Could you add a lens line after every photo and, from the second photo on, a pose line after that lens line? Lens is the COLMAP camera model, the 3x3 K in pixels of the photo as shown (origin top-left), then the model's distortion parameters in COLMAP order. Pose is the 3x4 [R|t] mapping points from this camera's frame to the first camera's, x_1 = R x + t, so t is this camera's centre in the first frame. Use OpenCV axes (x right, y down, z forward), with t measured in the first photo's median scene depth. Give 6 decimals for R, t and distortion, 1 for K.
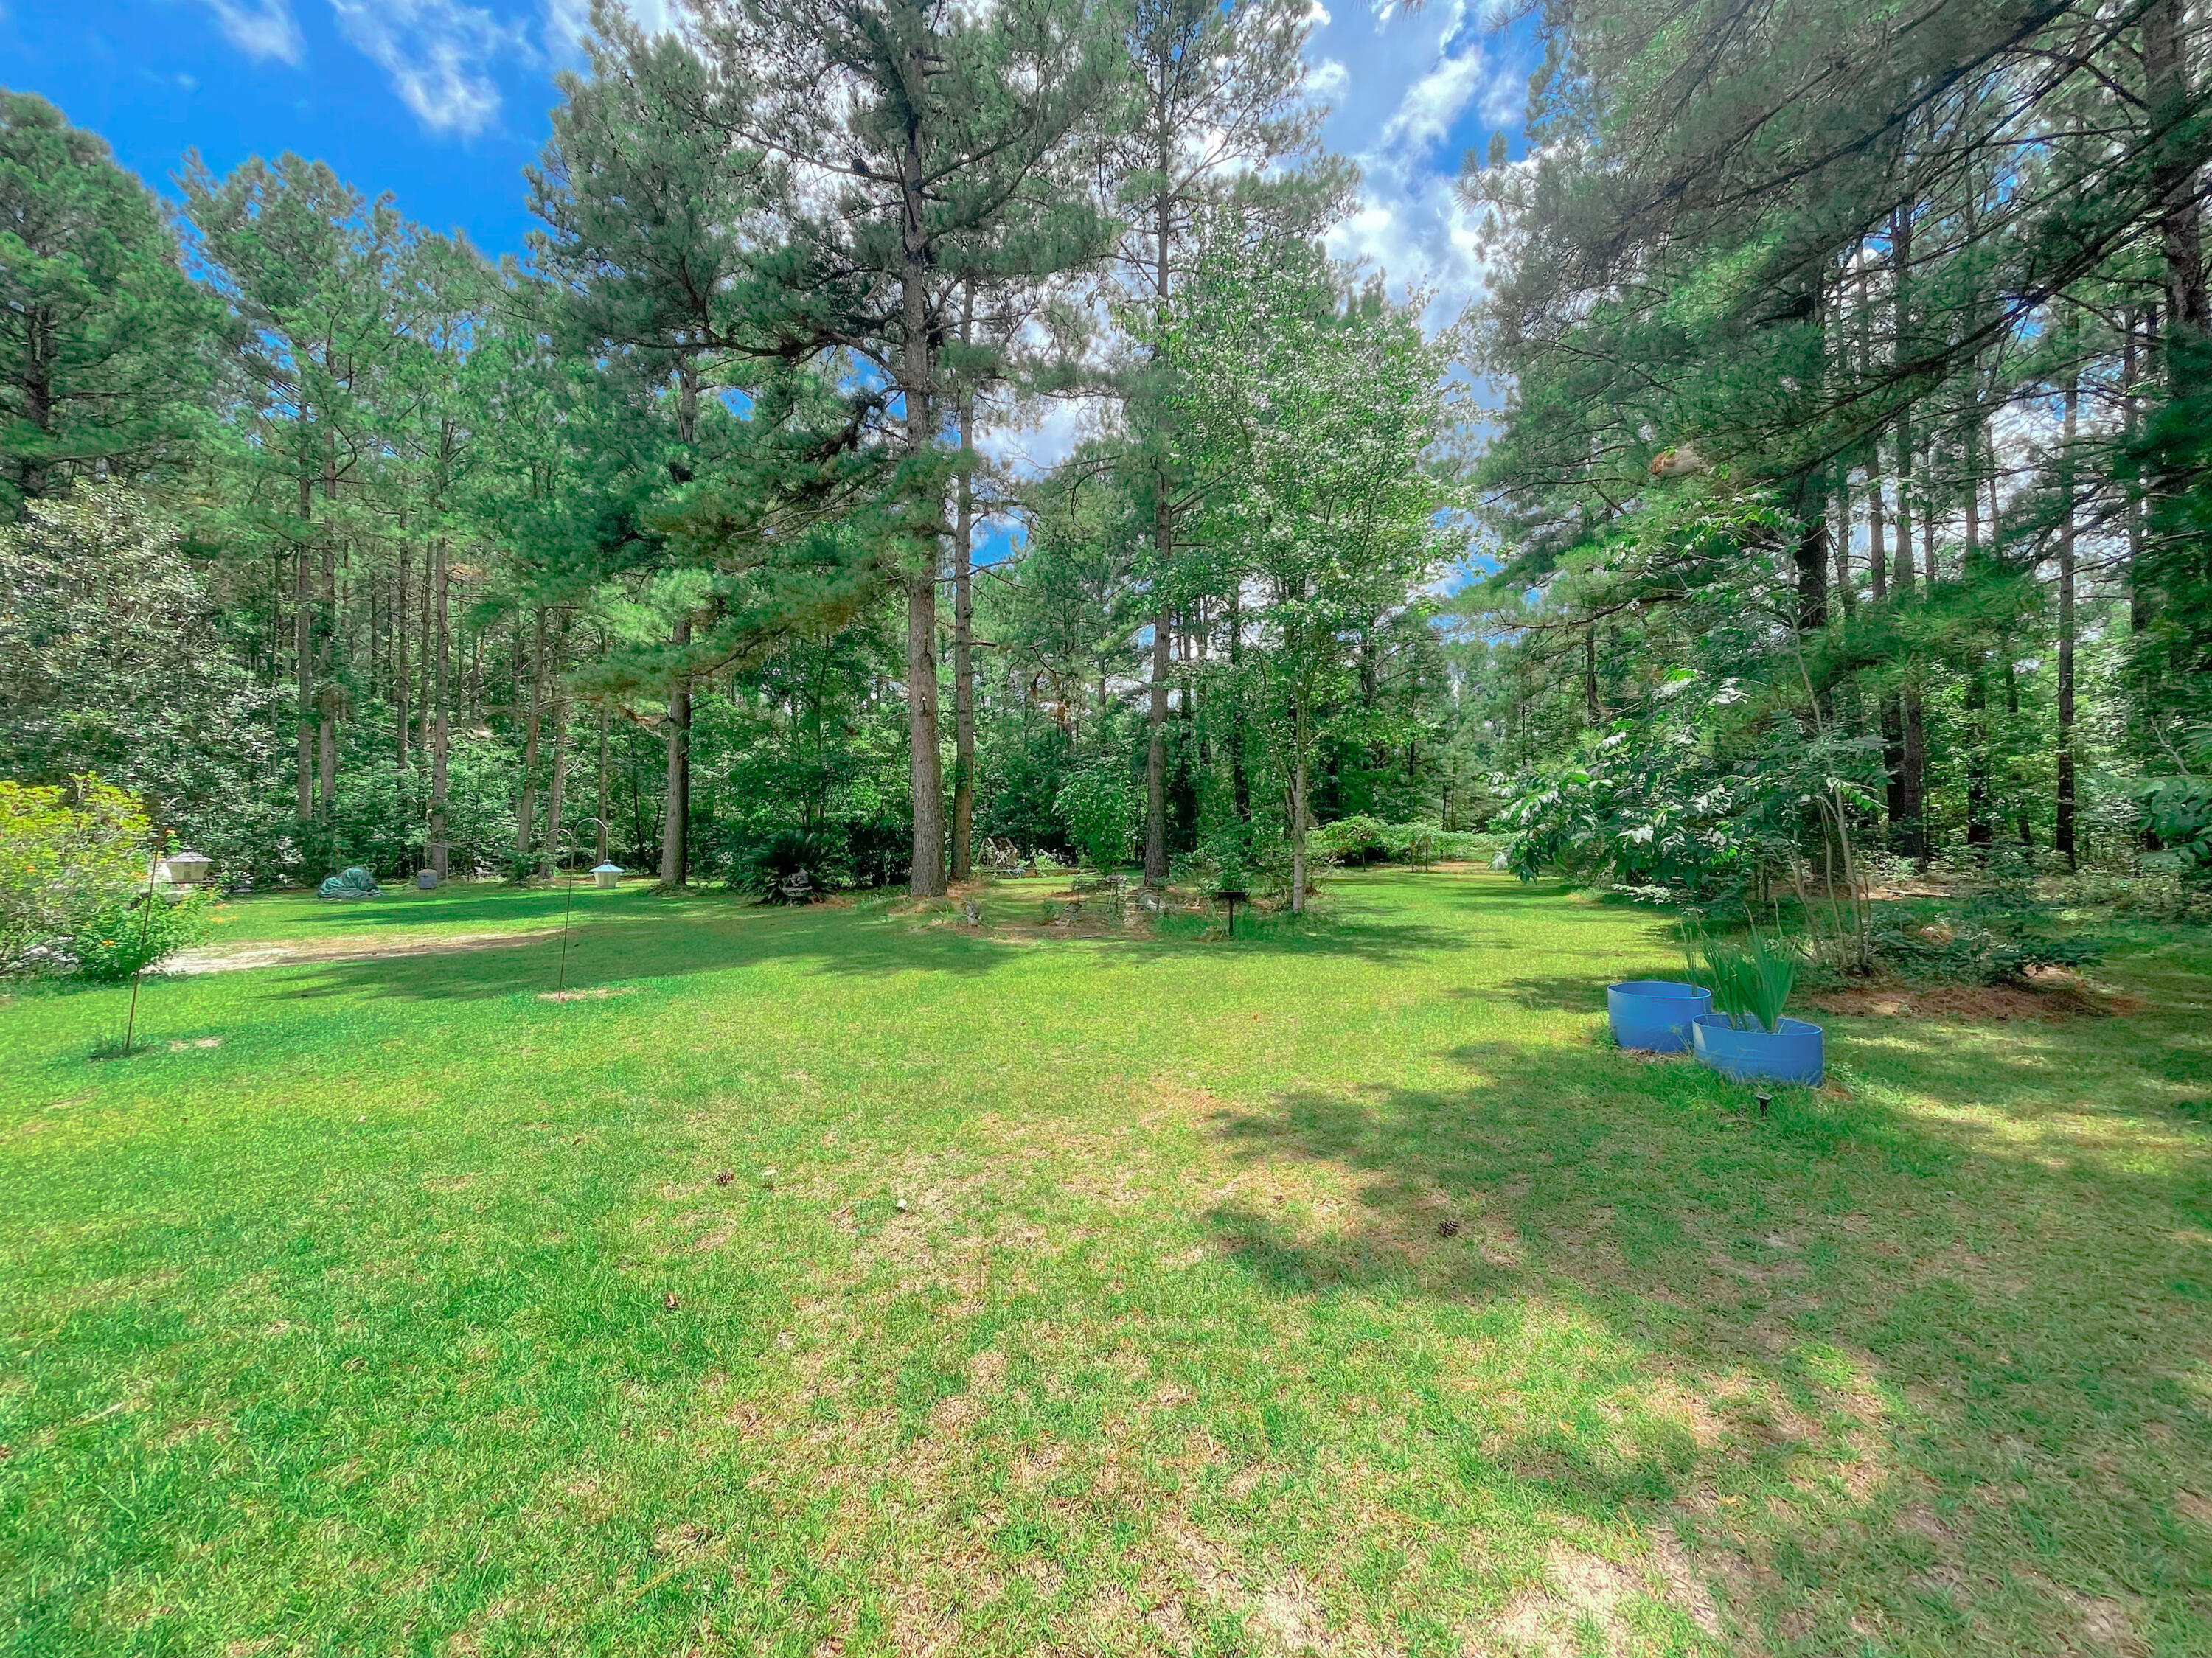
lens RADIAL K [[908.7, 0, 1106.0], [0, 908.7, 829.0], [0, 0, 1]] dist [-0.005009, -0.000020]
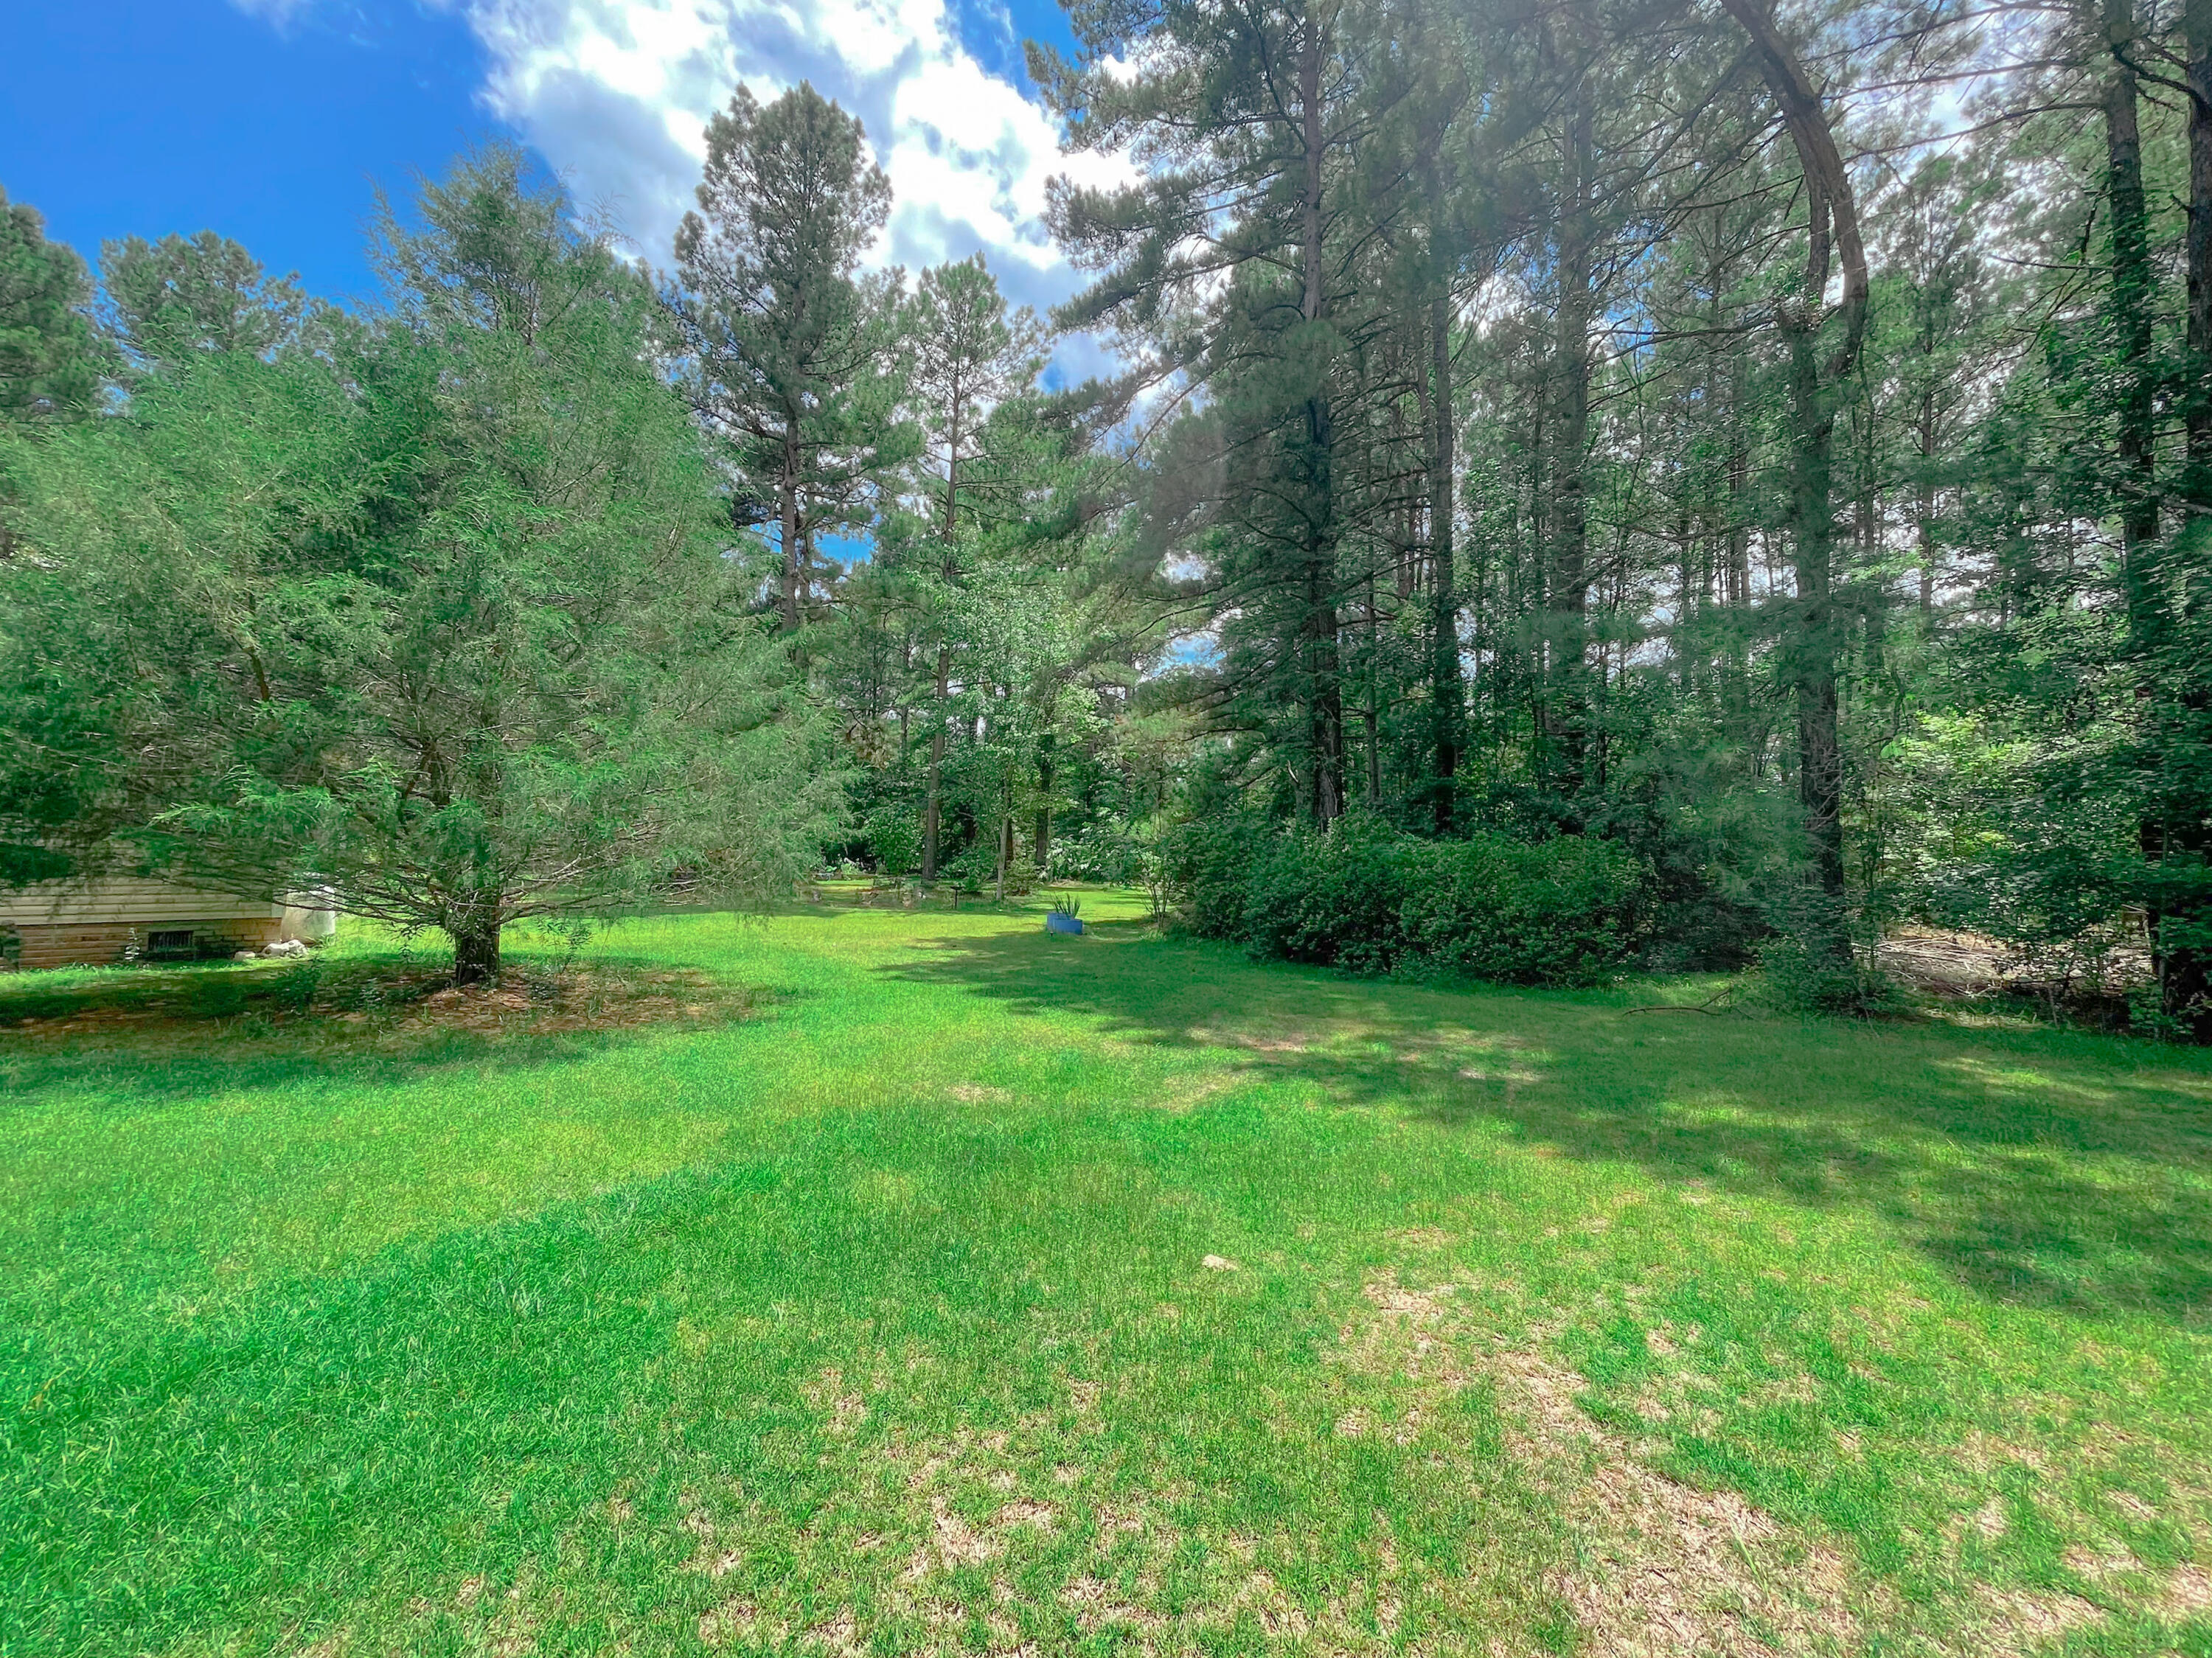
lens RADIAL K [[908.7, 0, 1106.0], [0, 908.7, 829.0], [0, 0, 1]] dist [-0.005009, -0.000020]
pose [[0.975750, 0.047675, 0.213631, 0.013723], [-0.044582, 0.998820, -0.019276, -0.017347], [-0.214298, 0.009284, 0.976724, -0.545146]]
